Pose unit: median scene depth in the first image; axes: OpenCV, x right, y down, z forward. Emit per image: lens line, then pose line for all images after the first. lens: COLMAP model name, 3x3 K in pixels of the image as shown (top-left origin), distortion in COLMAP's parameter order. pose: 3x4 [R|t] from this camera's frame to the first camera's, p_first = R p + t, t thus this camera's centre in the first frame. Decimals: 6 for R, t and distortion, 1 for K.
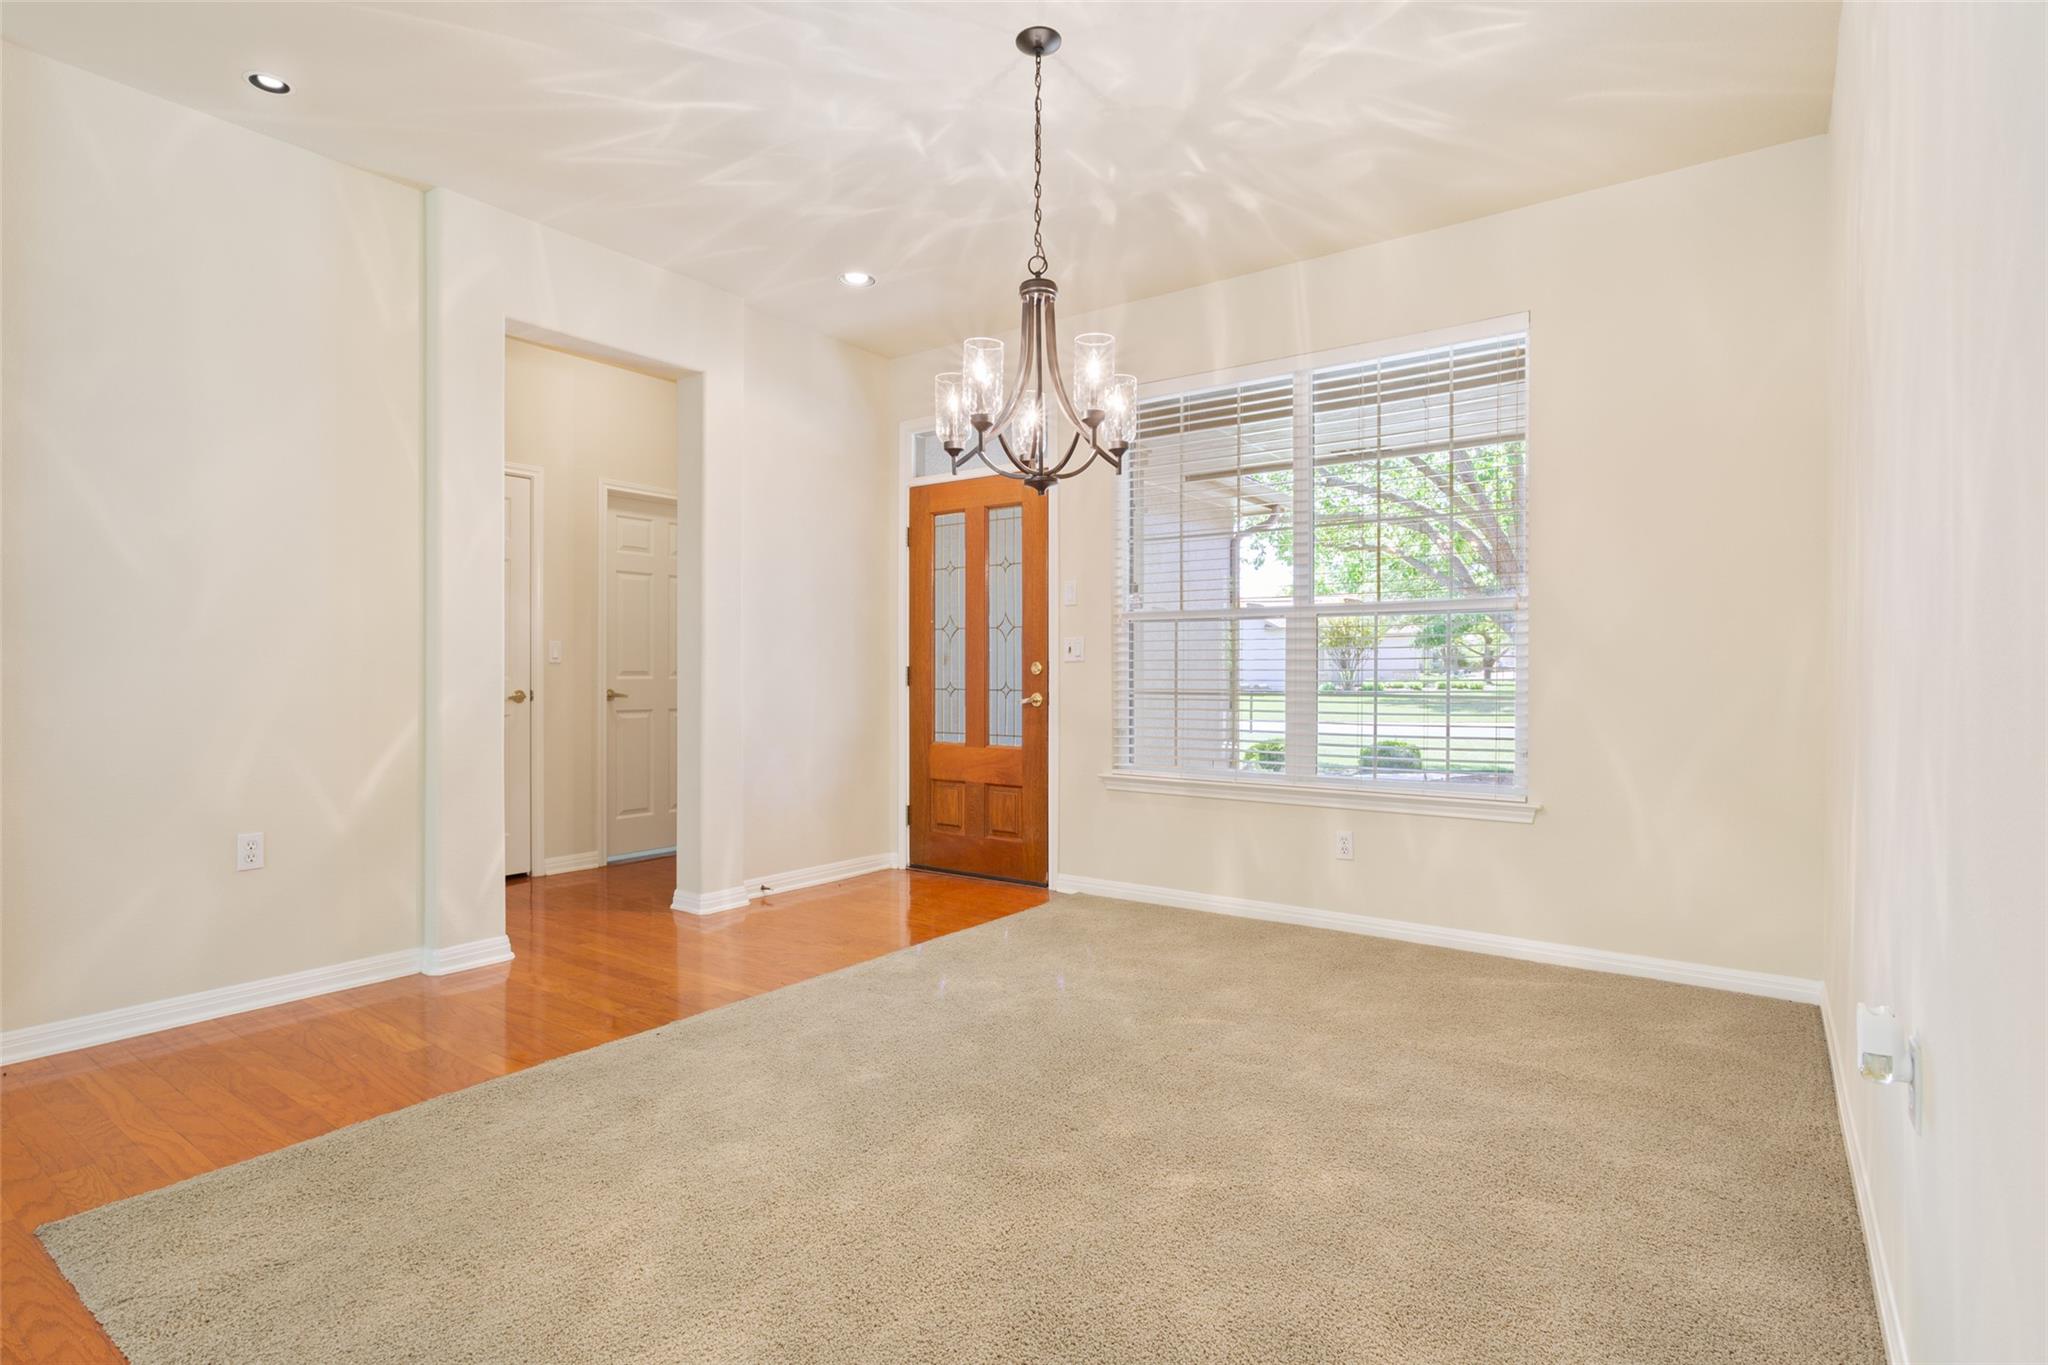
lens RADIAL K [[1012.1, 0, 1040.9], [0, 1012.1, 658.2], [0, 0, 1]] dist [-0.003018, 0.000712]
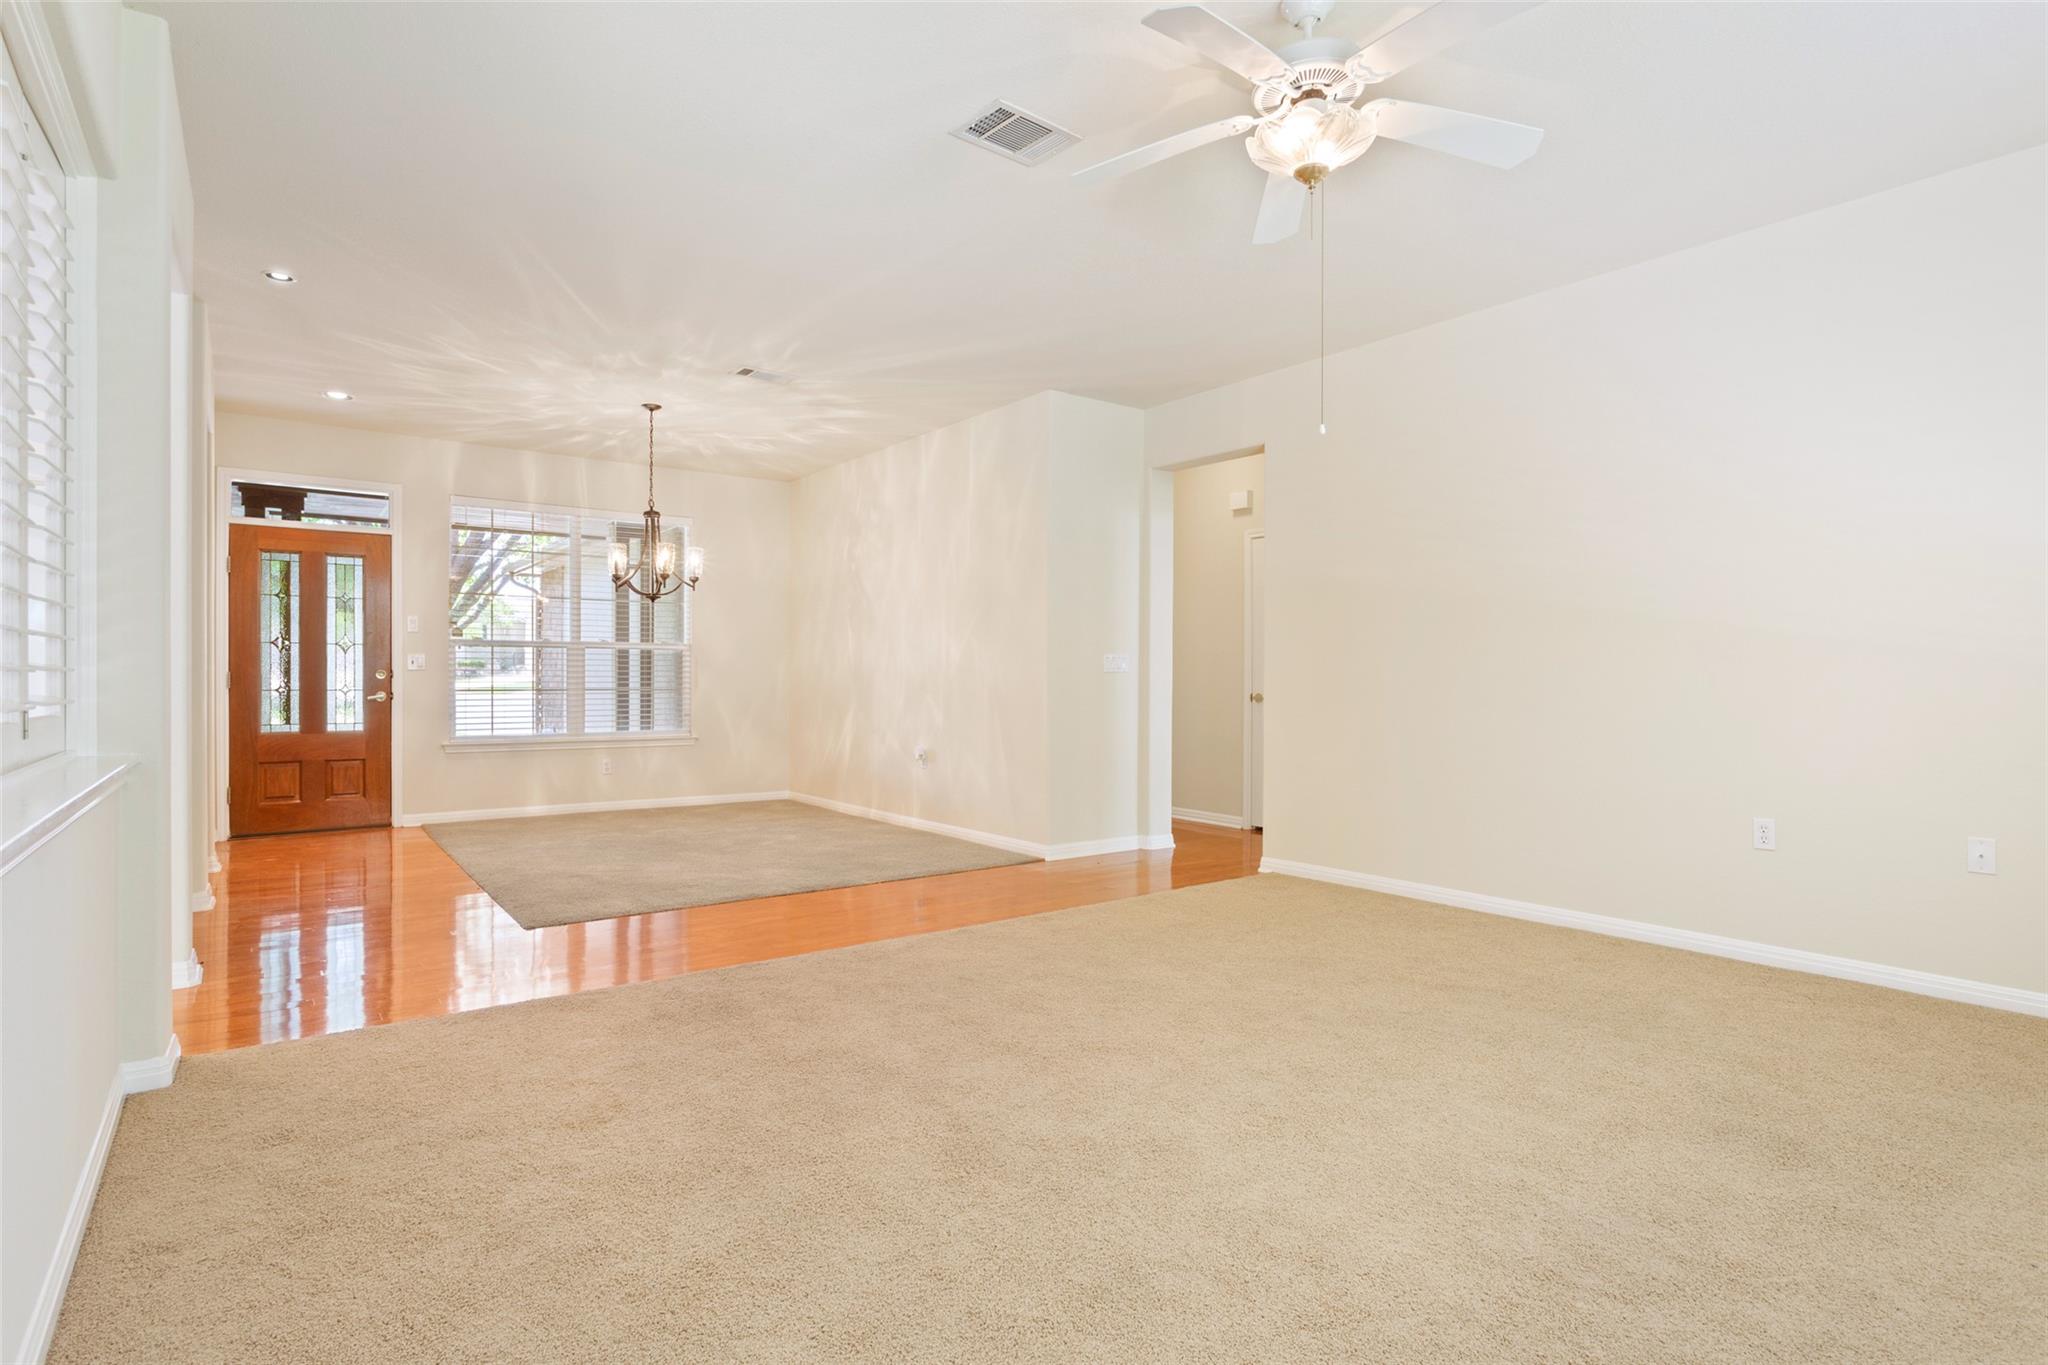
lens RADIAL K [[1054.2, 0, 1024.0], [0, 1054.2, 682.5], [0, 0, 1]] dist [-0.001166, 0.000063]
pose [[0.312102, -0.003396, 0.950042, -1.111952], [-0.010871, 0.999915, 0.007146, 0.000932], [-0.949986, -0.012558, 0.312039, -0.316300]]
